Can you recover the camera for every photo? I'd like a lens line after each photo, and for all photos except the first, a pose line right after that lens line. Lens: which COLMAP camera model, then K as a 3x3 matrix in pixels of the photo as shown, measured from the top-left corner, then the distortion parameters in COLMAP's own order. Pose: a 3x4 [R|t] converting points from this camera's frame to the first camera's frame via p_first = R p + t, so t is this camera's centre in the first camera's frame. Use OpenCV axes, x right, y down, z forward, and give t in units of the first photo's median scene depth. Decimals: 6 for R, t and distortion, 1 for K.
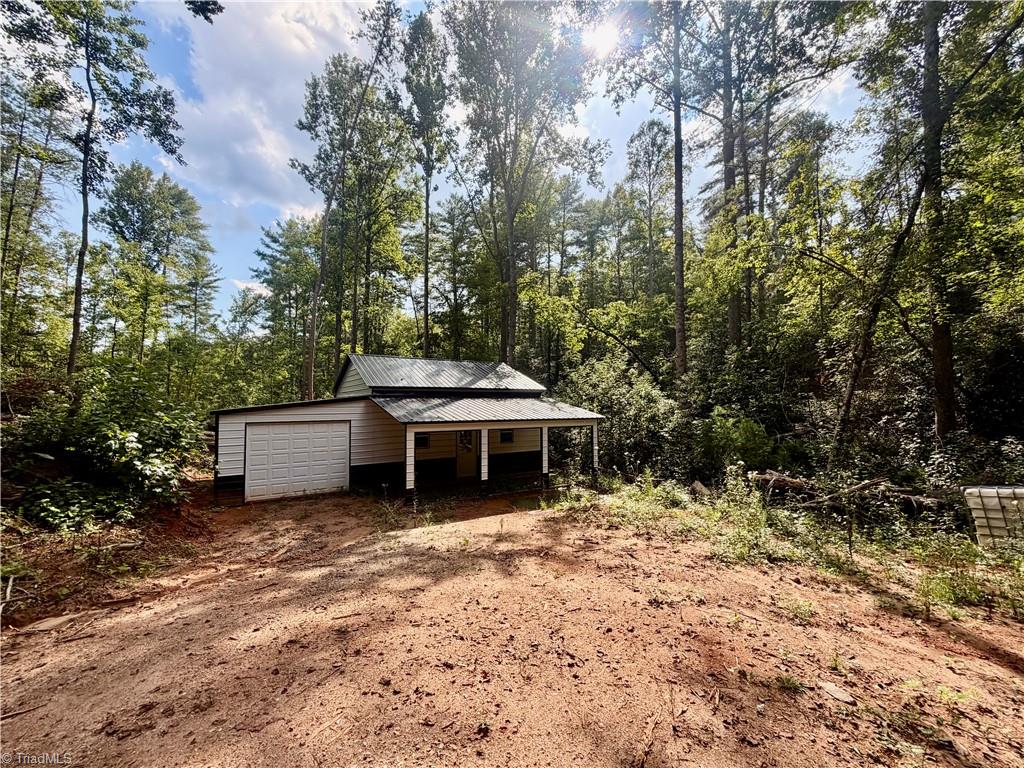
lens RADIAL K [[408.8, 0, 512.0], [0, 408.8, 384.0], [0, 0, 1]] dist [0.000016, -0.000002]
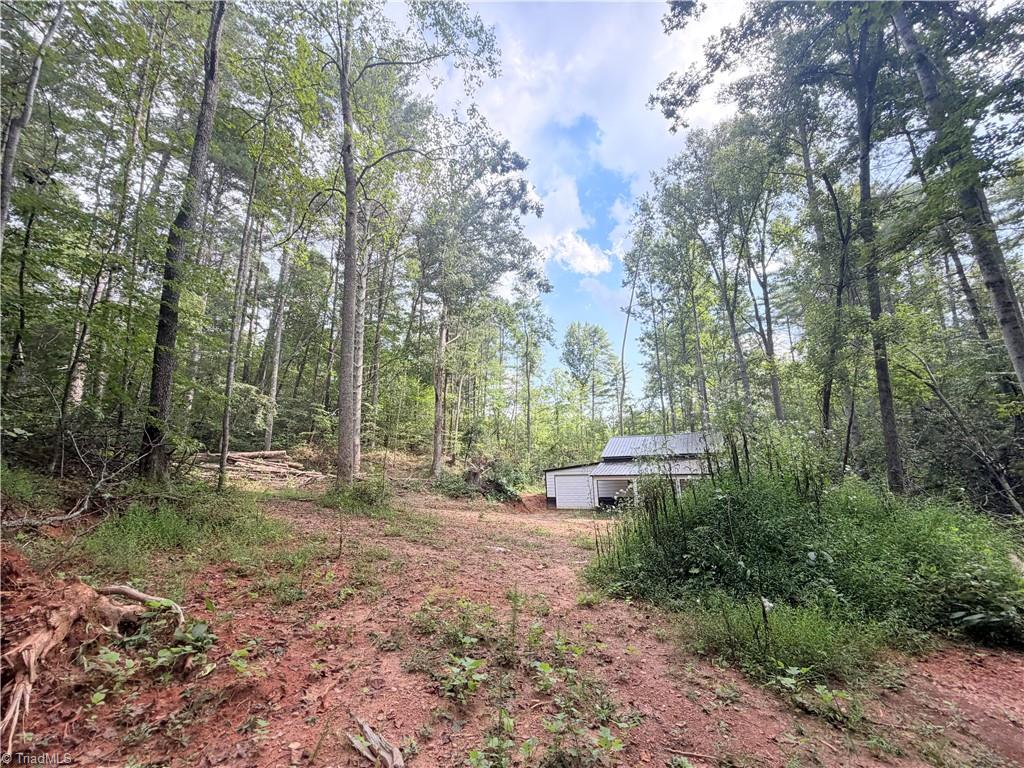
lens RADIAL K [[408.8, 0, 512.0], [0, 408.8, 384.0], [0, 0, 1]] dist [0.000016, -0.000002]
pose [[0.474538, -0.170443, -0.863576, 0.972016], [0.069893, 0.985272, -0.156056, -0.046060], [0.877456, 0.013697, 0.479462, -0.242010]]
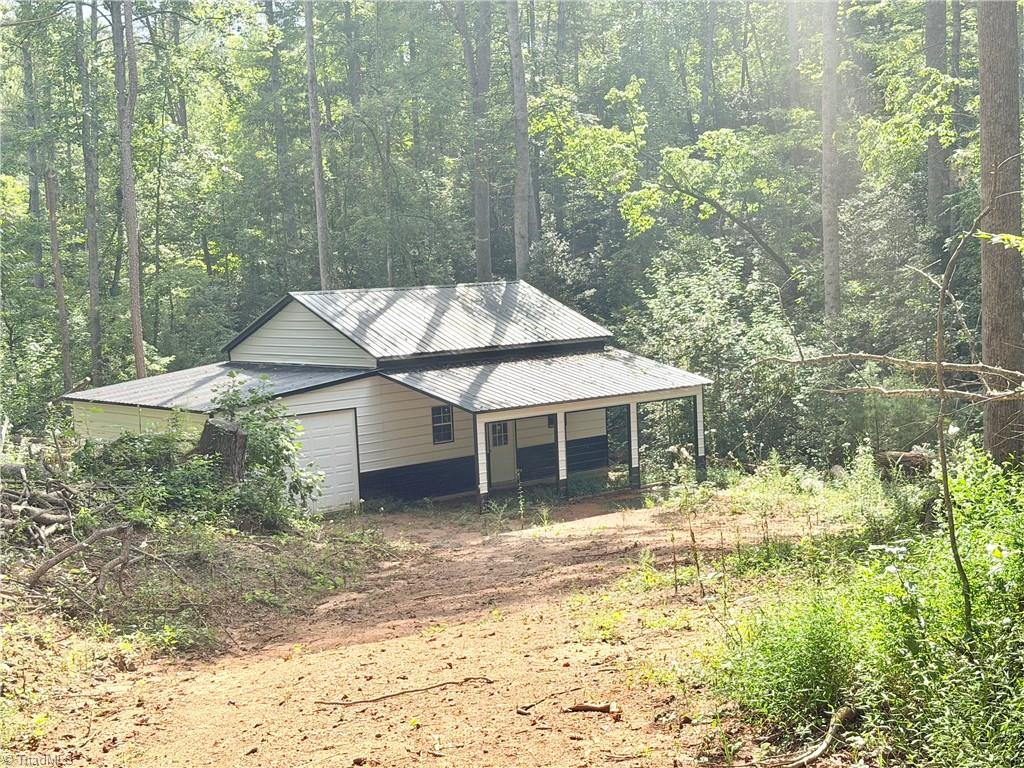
lens RADIAL K [[1435.5, 0, 512.0], [0, 1435.5, 384.0], [0, 0, 1]] dist [0.145622, -0.006329]
pose [[0.991150, -0.049990, 0.122978, -0.364229], [0.033633, 0.990725, 0.131652, -0.221769], [-0.128418, -0.126351, 0.983638, -1.197508]]
